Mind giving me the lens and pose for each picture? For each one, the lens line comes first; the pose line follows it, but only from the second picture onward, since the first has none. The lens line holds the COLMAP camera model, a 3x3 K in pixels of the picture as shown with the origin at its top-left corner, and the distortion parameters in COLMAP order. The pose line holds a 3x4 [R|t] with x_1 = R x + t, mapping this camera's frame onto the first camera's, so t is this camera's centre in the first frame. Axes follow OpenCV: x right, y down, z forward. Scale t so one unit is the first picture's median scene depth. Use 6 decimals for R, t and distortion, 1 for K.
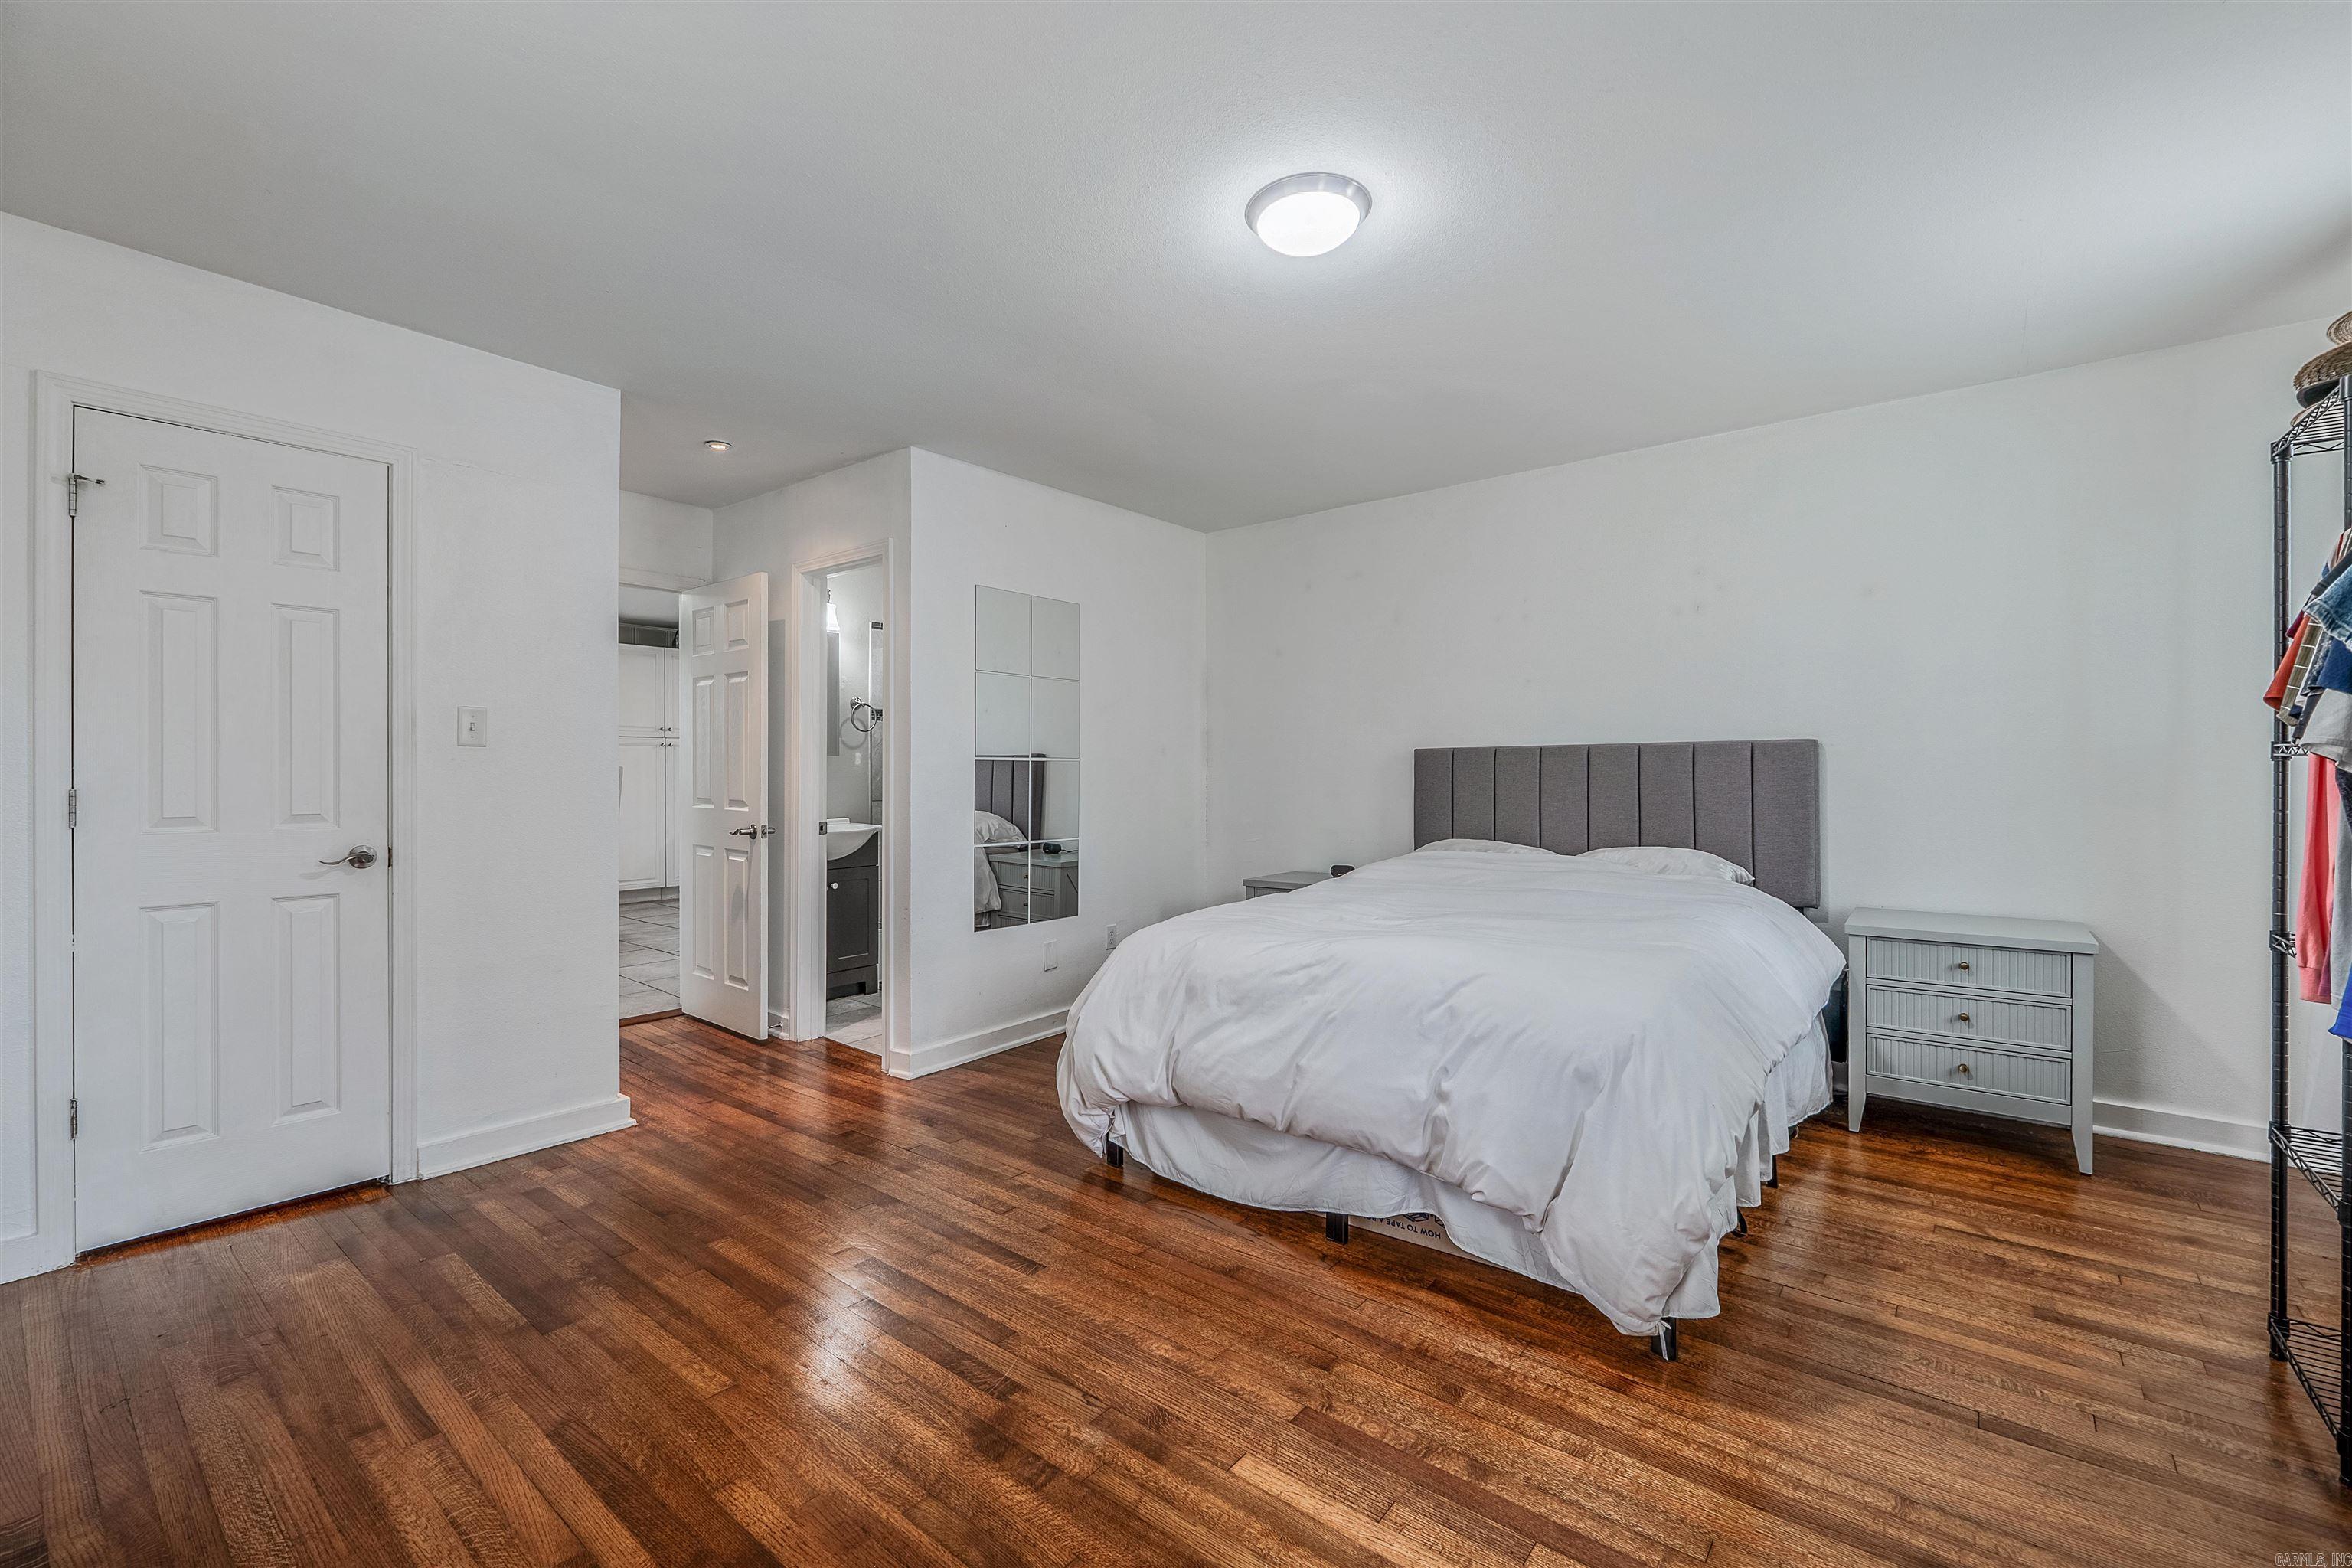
lens RADIAL K [[1001.6, 0, 1164.3], [0, 1001.6, 782.6], [0, 0, 1]] dist [-0.007262, 0.001938]
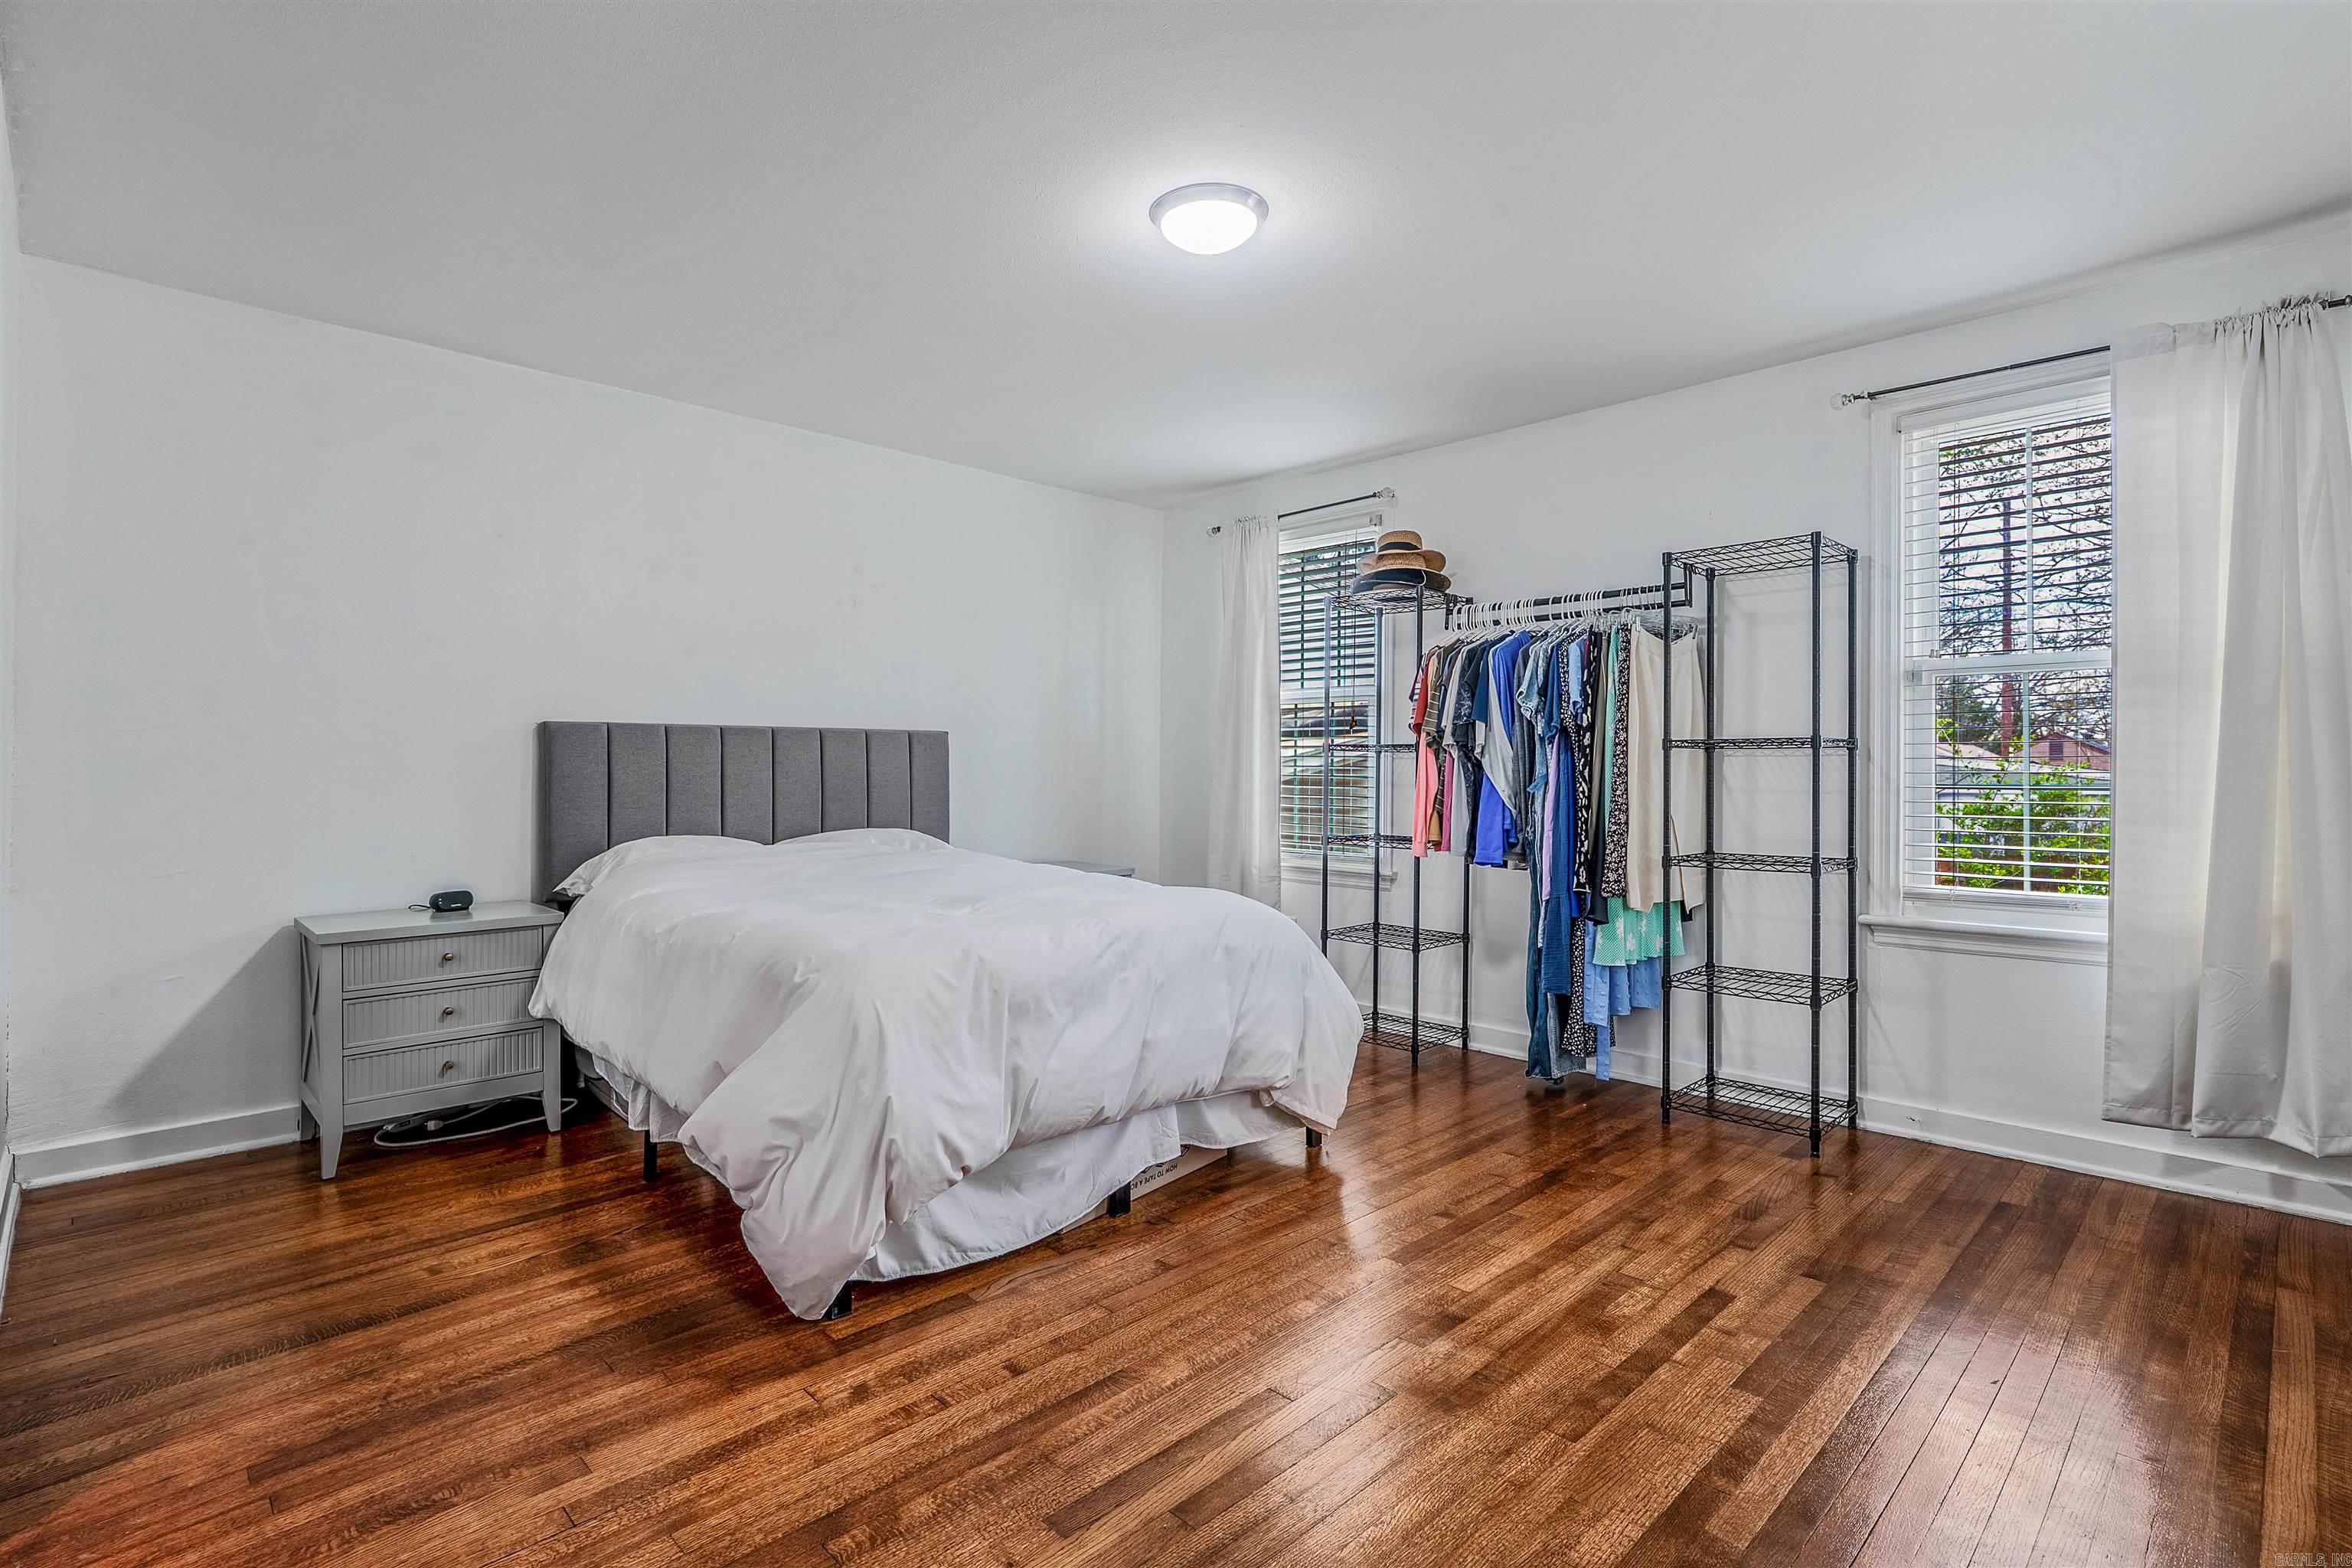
lens RADIAL K [[1137.5, 0, 1165.0], [0, 1137.5, 772.2], [0, 0, 1]] dist [-0.013204, -0.001803]
pose [[0.098799, -0.000803, 0.995107, -0.811164], [0.003015, 0.999995, 0.000508, 0.008592], [-0.995103, 0.002950, 0.098801, 0.706488]]
